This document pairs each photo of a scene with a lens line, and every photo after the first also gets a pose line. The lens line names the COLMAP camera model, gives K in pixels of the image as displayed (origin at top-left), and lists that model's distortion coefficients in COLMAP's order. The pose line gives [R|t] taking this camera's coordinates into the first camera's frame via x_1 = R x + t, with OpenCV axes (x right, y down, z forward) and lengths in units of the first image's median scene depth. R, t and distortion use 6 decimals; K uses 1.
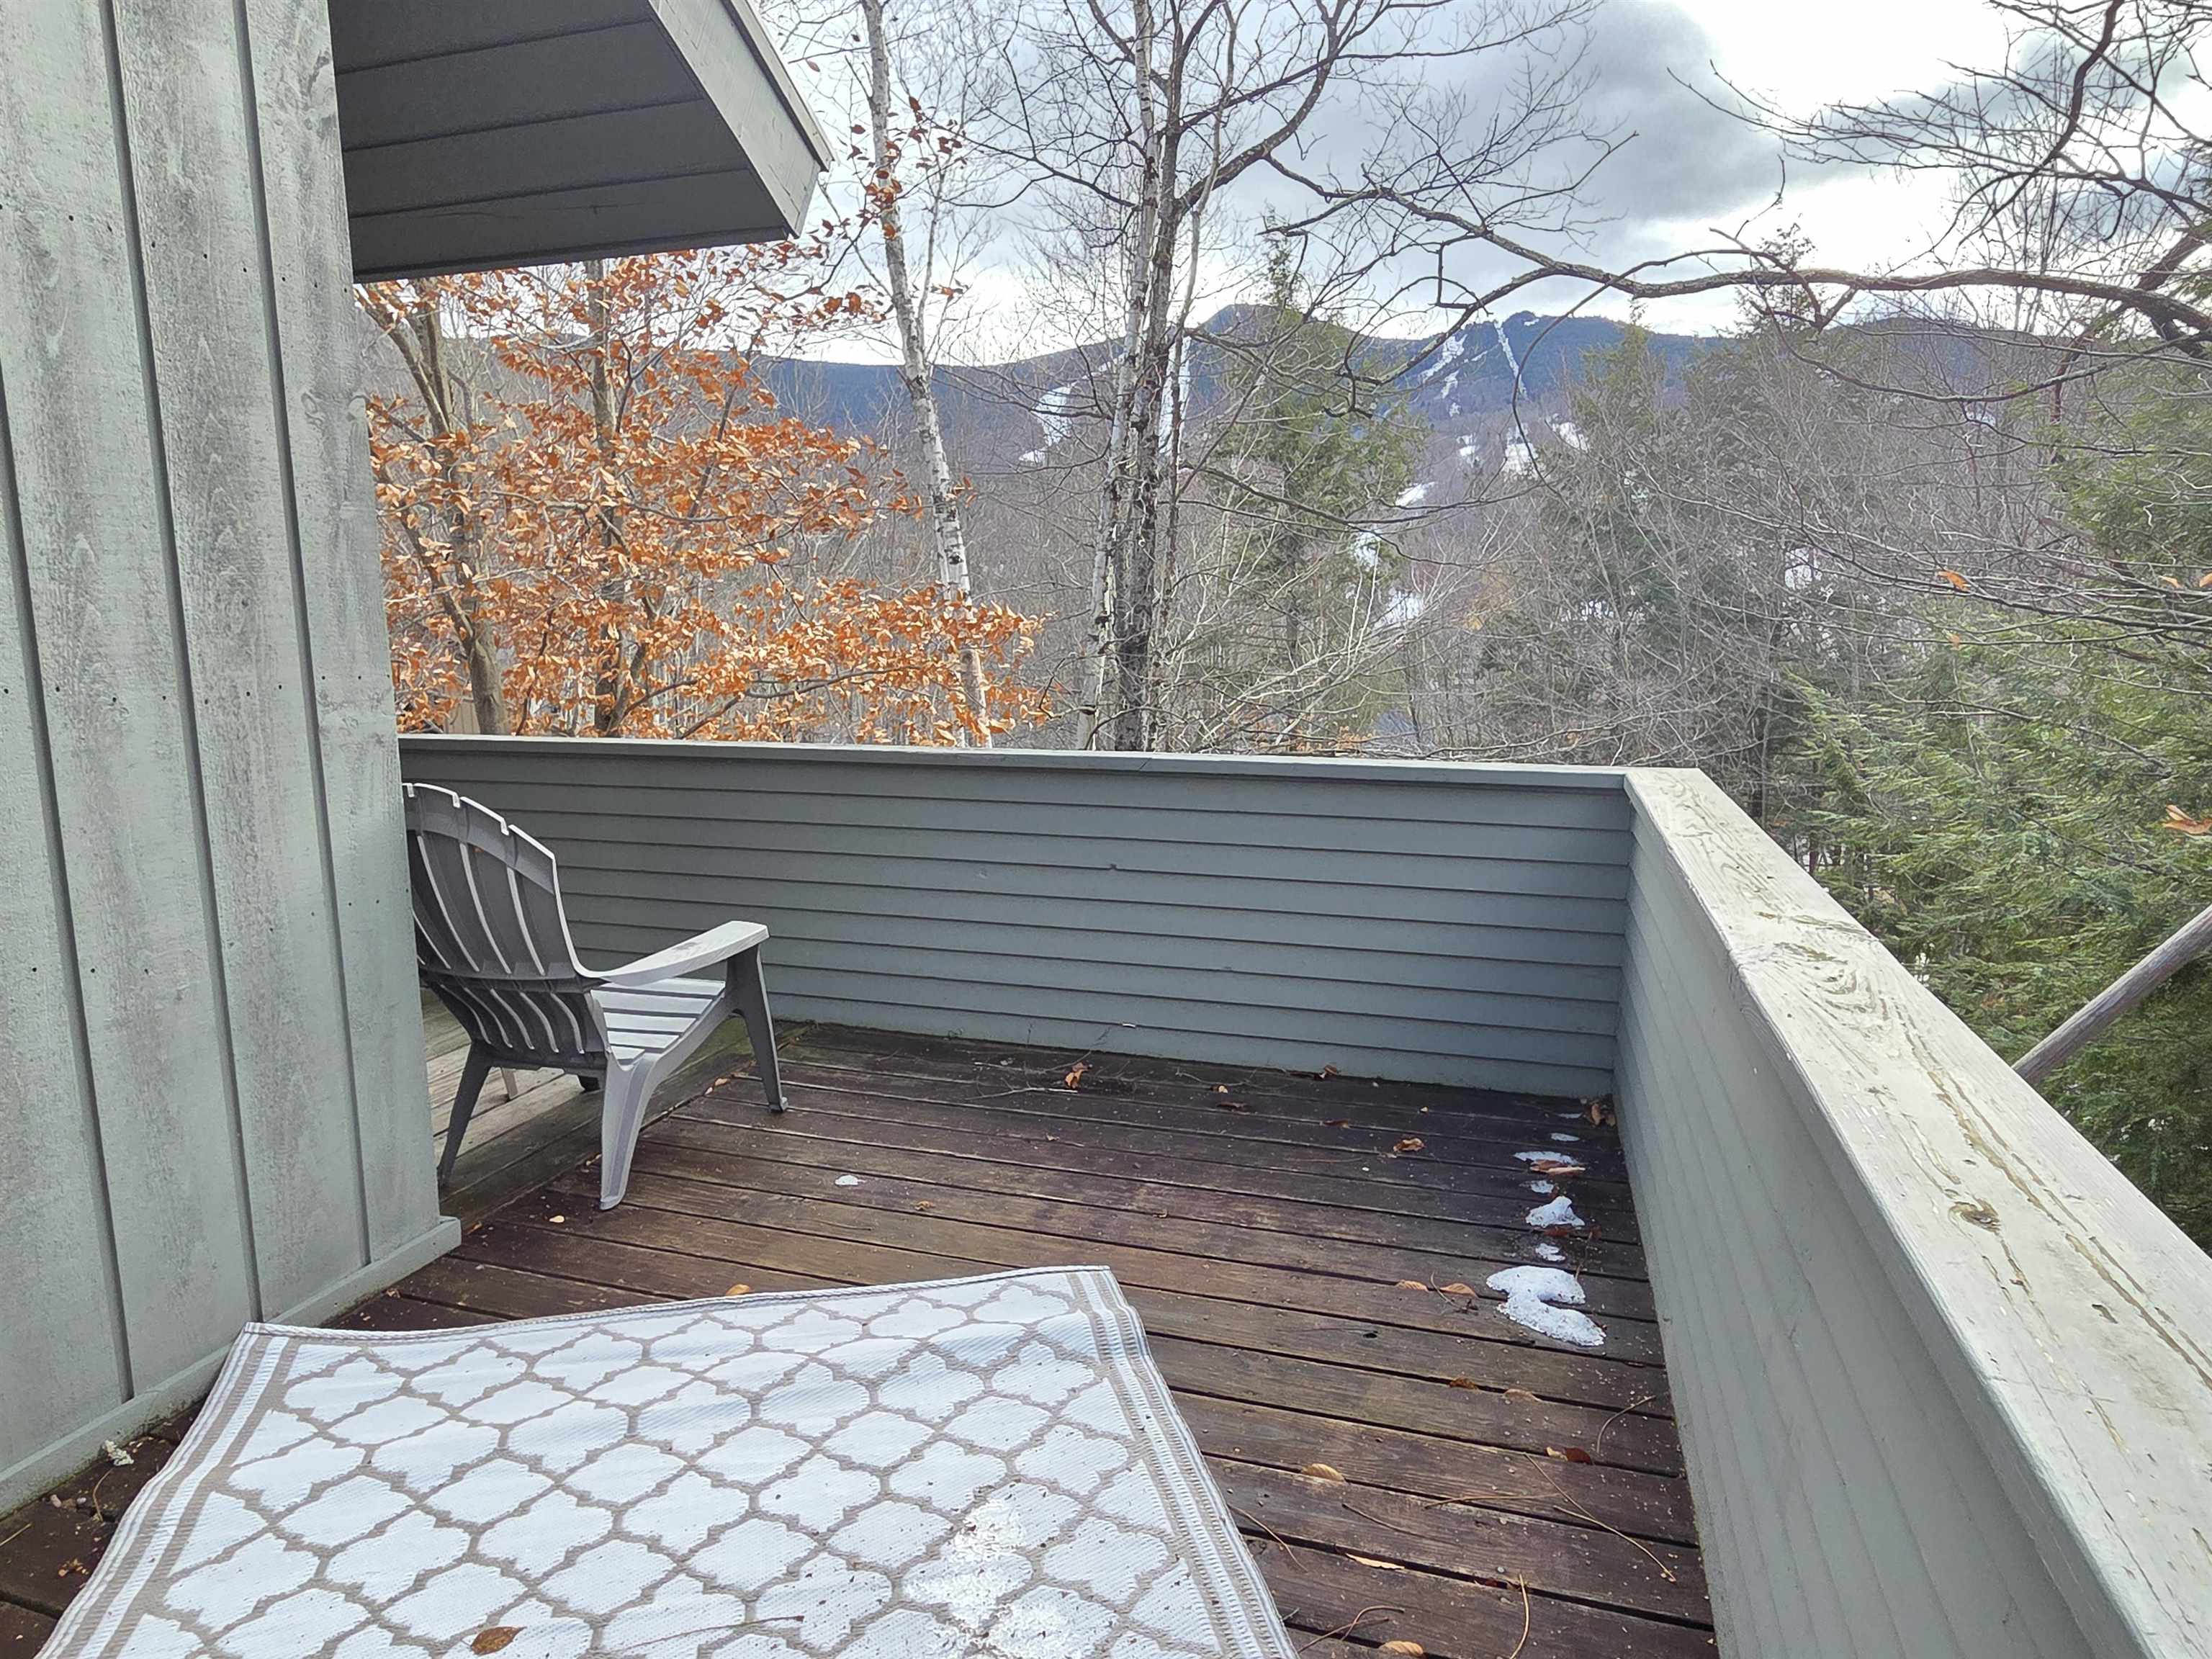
lens RADIAL K [[1328.5, 0, 1091.7], [0, 1328.5, 818.9], [0, 0, 1]] dist [0.006552, -0.002125]
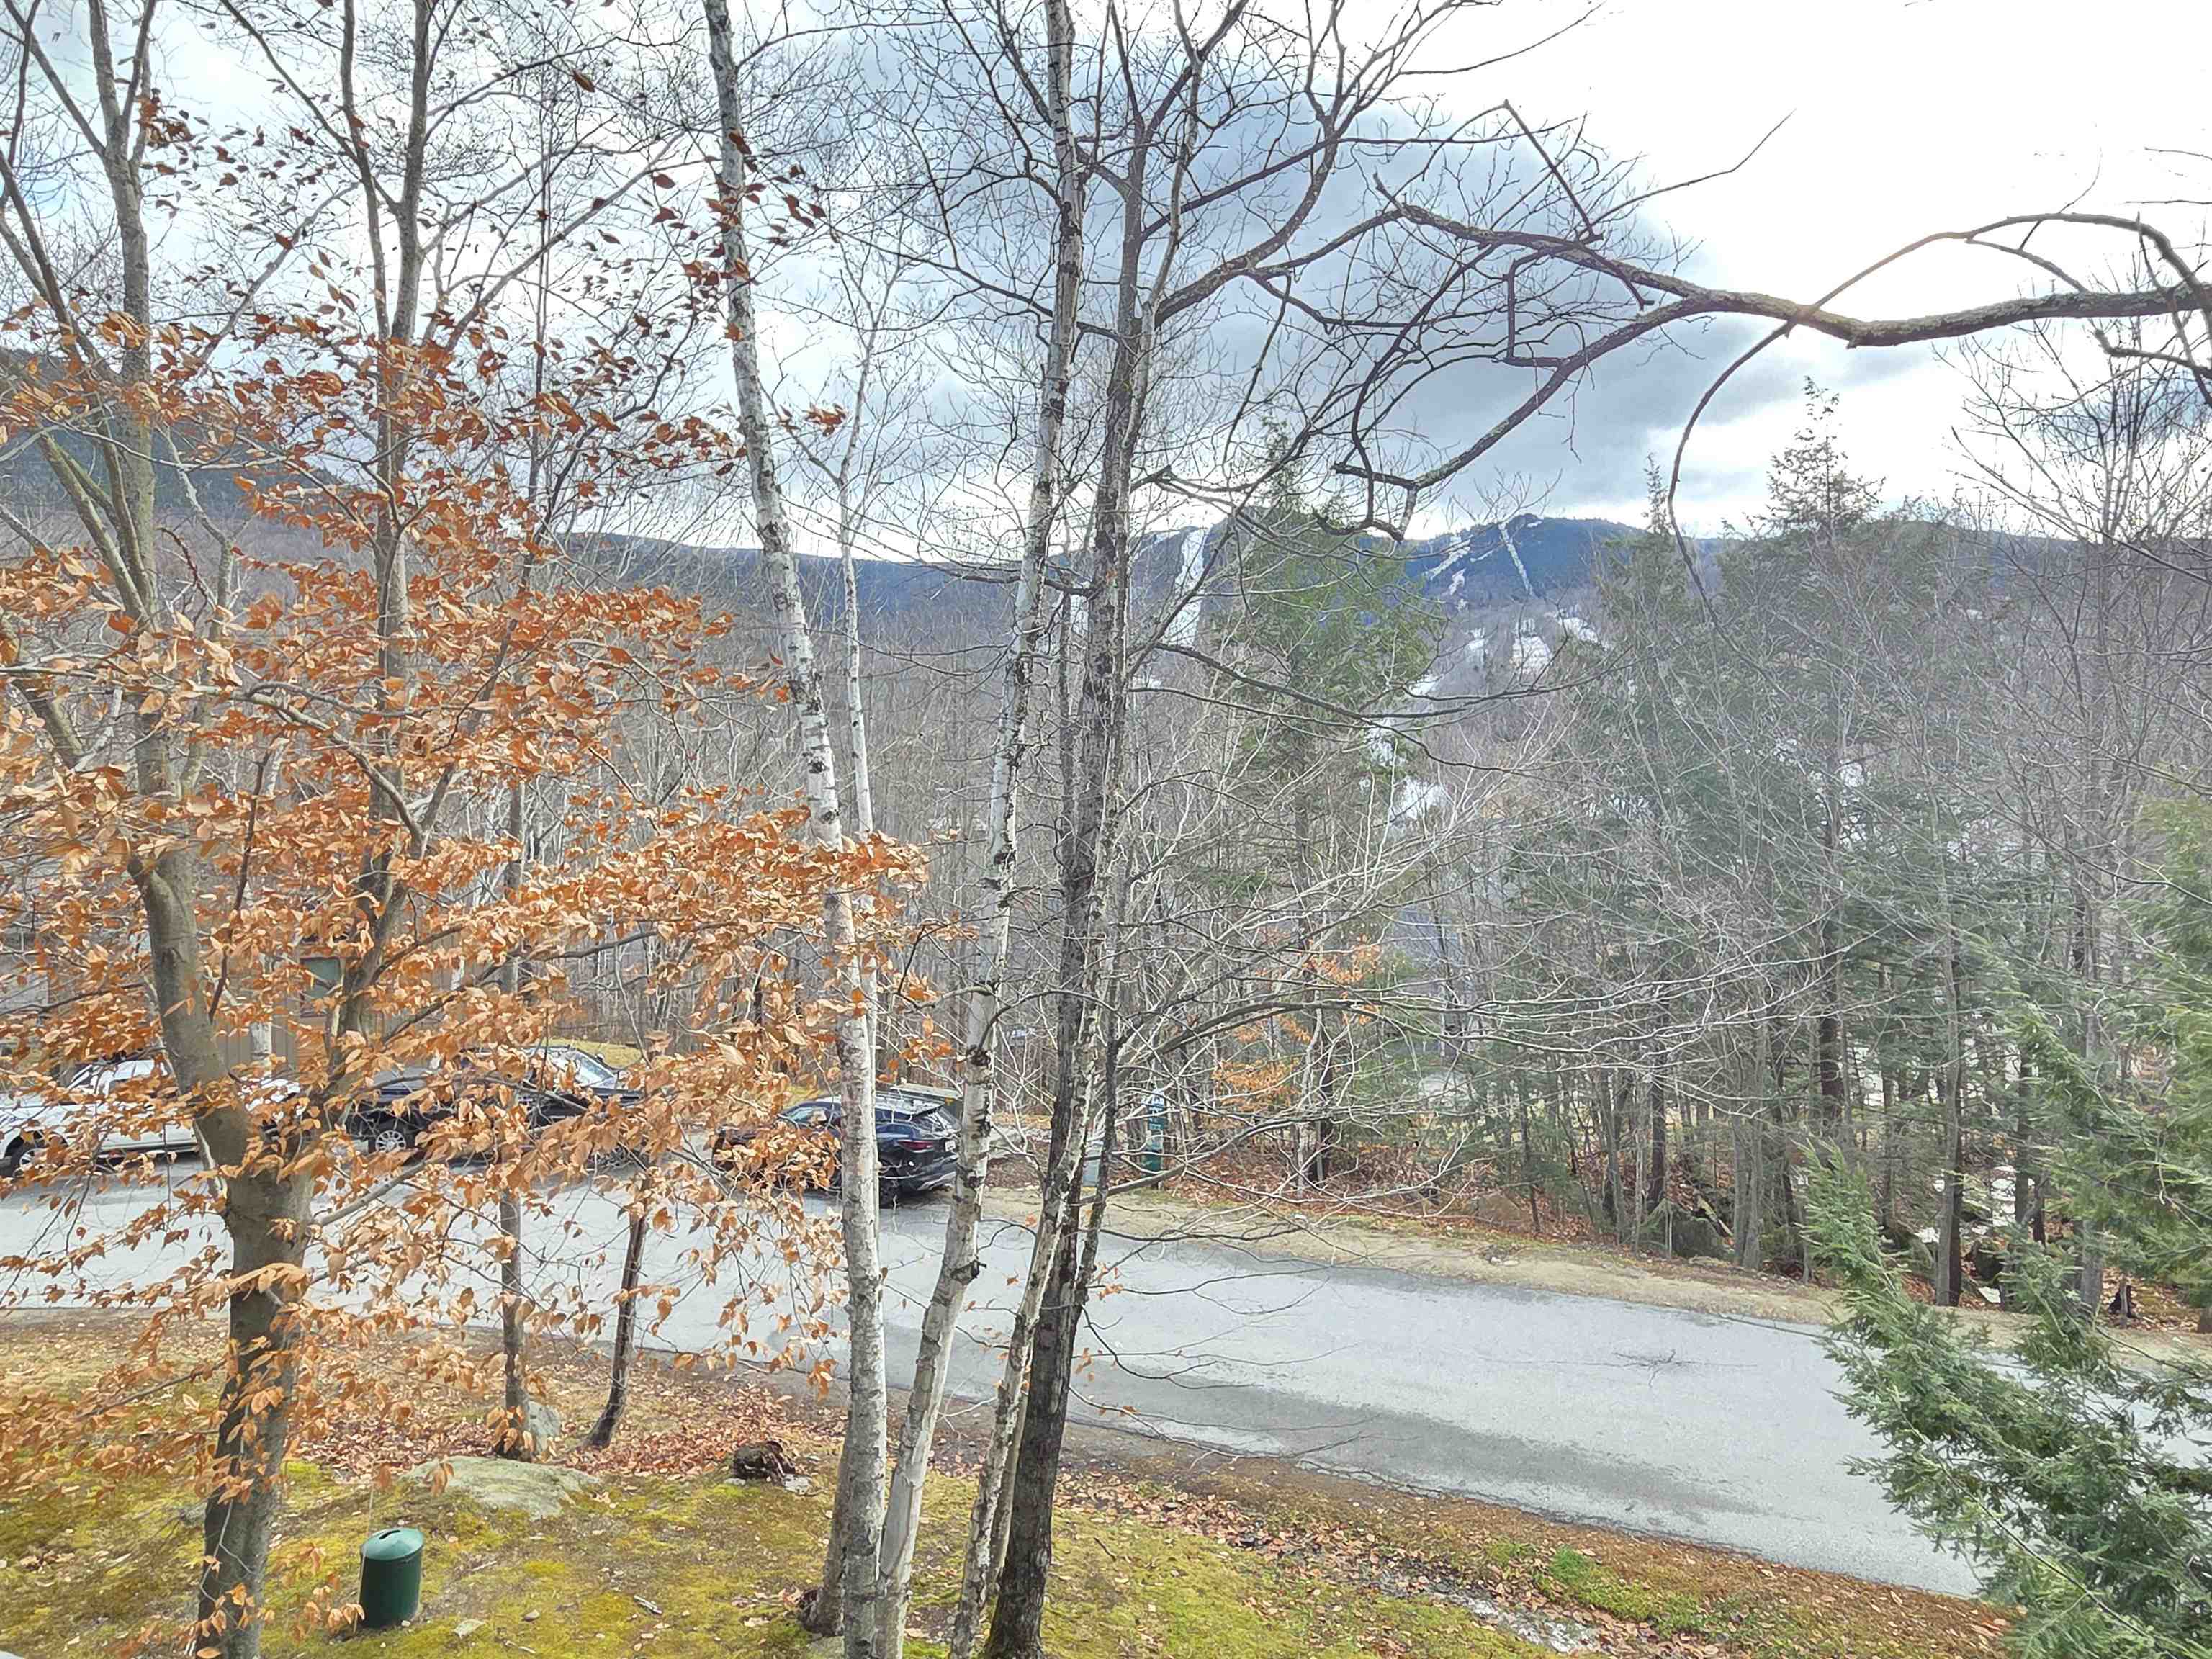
lens RADIAL K [[1238.1, 0, 1106.0], [0, 1238.1, 829.5], [0, 0, 1]] dist [0.003605, 0.000229]
pose [[0.999879, 0.003673, -0.015092, 0.058472], [-0.005524, 0.992205, -0.124496, -0.071150], [0.014517, 0.124564, 0.992105, 0.307205]]
